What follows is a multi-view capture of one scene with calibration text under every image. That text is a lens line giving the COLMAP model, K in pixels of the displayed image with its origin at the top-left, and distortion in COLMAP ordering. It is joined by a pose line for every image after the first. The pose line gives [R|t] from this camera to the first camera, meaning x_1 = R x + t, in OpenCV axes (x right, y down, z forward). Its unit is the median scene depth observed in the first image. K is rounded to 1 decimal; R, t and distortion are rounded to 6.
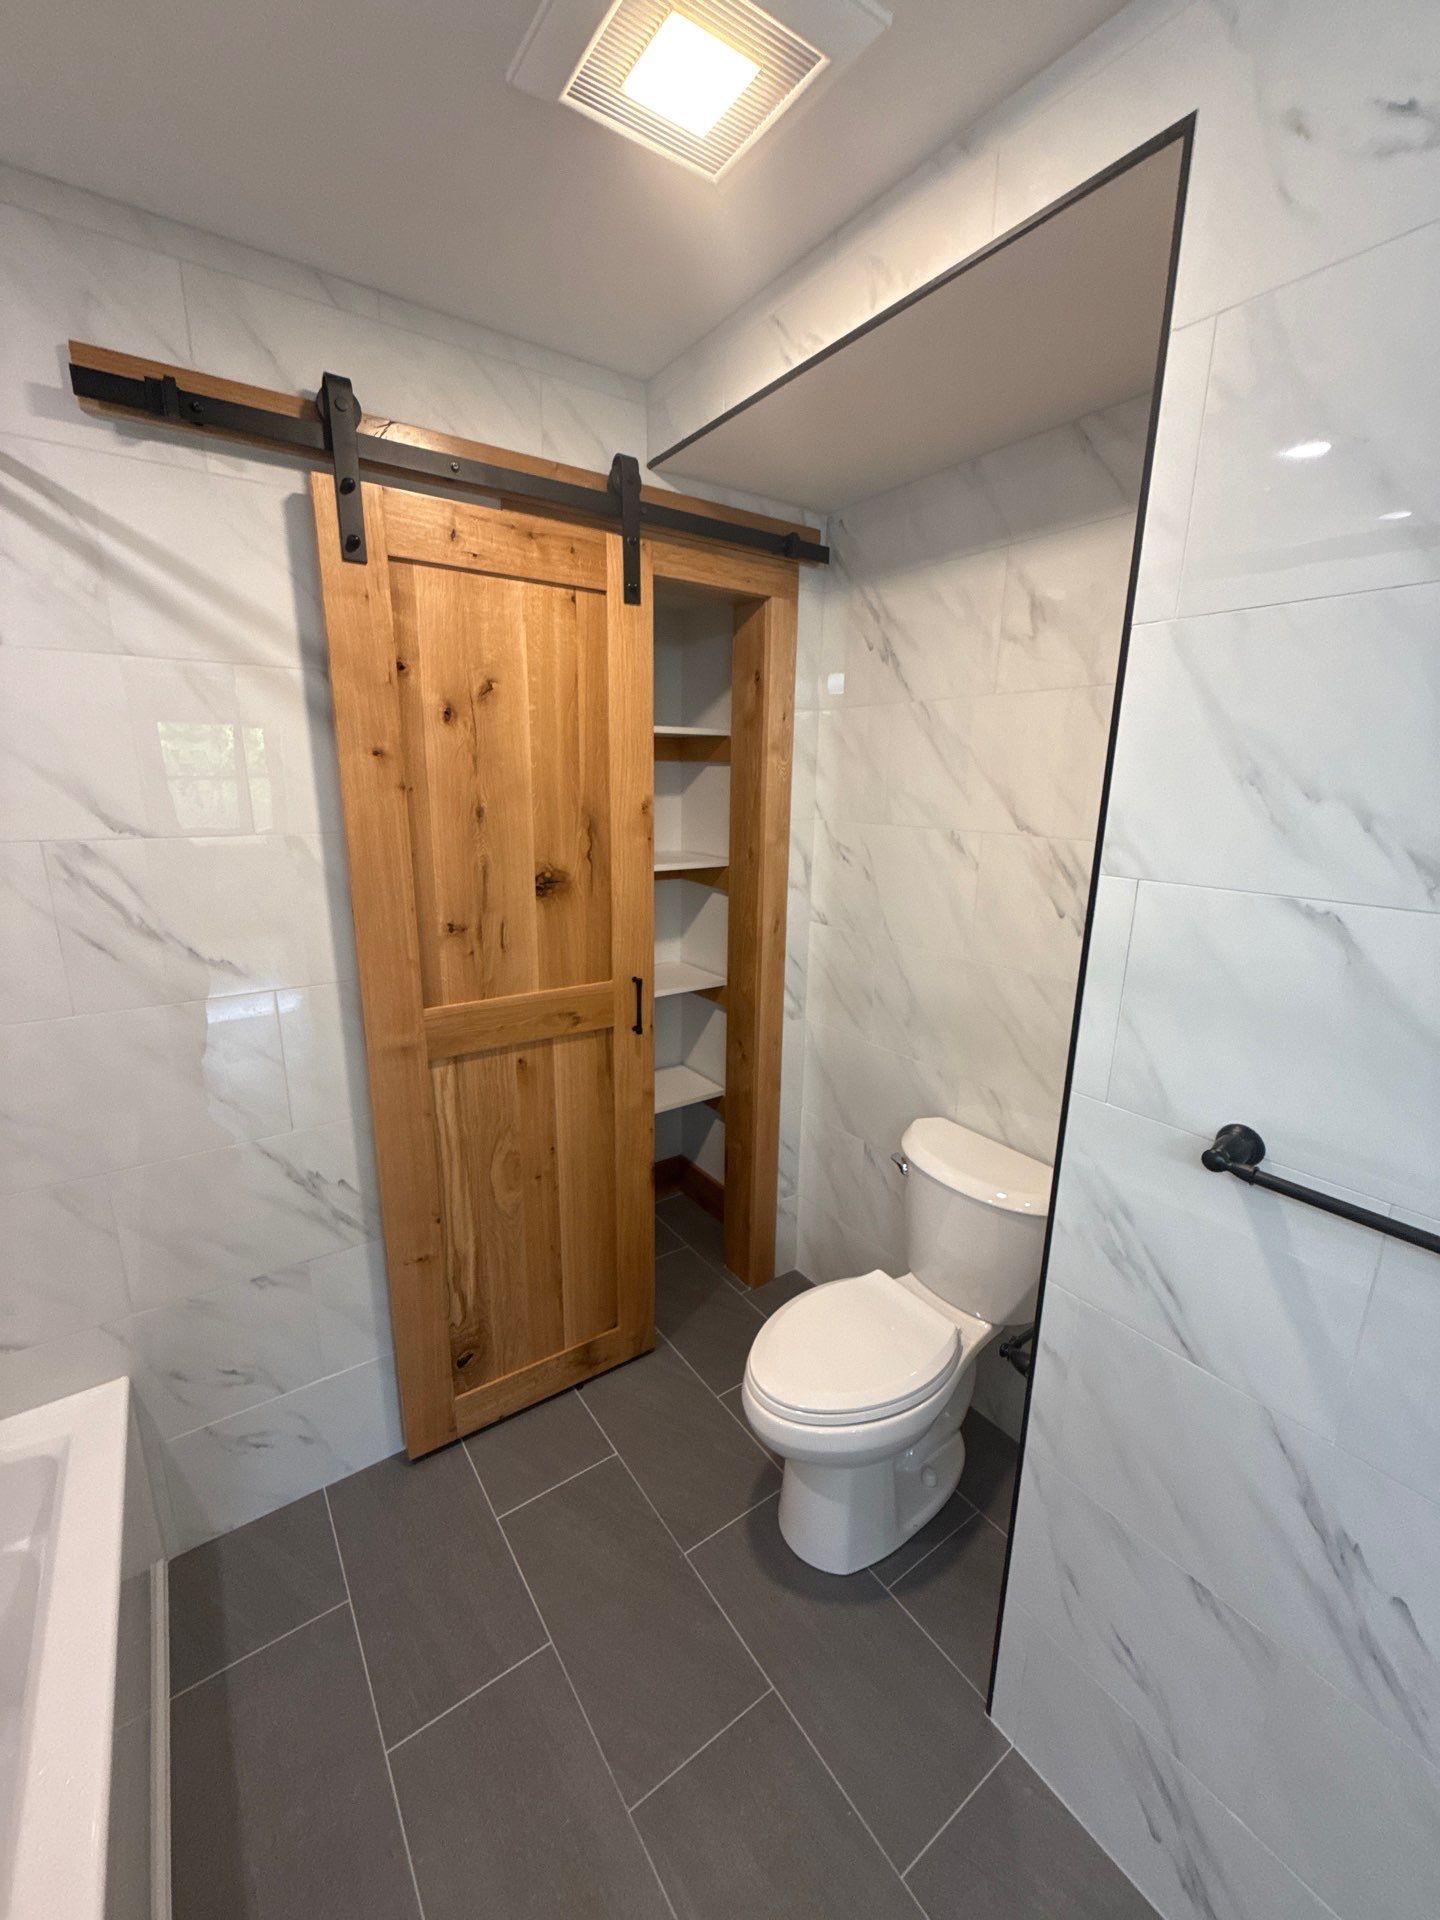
lens RADIAL K [[763.9, 0, 730.3], [0, 763.9, 956.6], [0, 0, 1]] dist [0.000746, -0.000284]
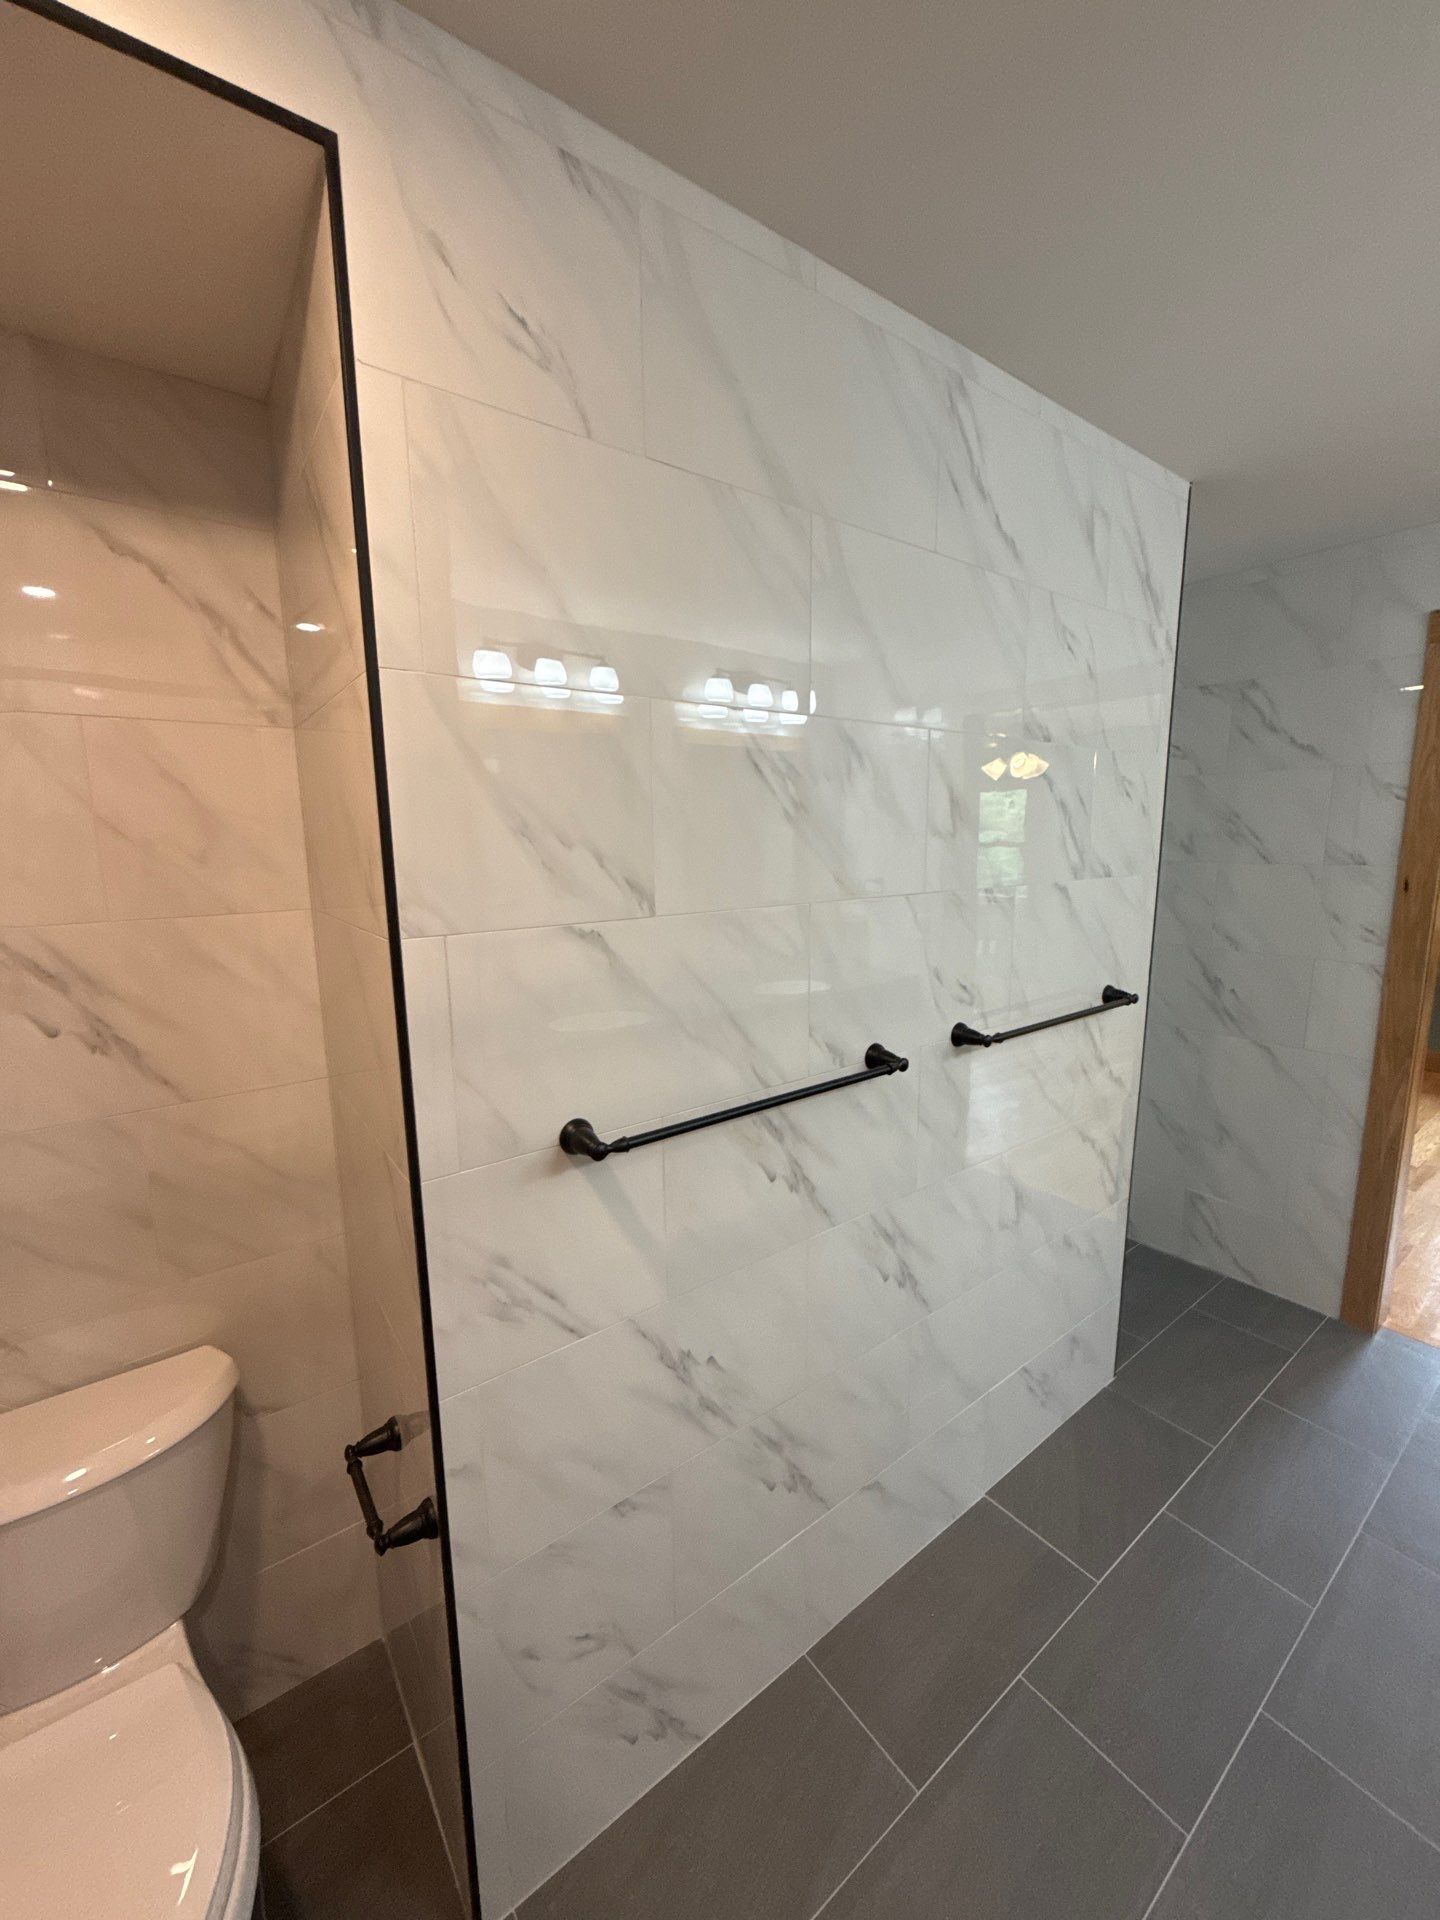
lens RADIAL K [[763.9, 0, 718.9], [0, 763.9, 959.5], [0, 0, 1]] dist [0.000746, -0.000284]
pose [[-0.010151, -0.175084, 0.984501, -0.484011], [0.245121, 0.954077, 0.172201, -0.175137], [-0.969439, 0.243070, 0.033231, 0.732129]]
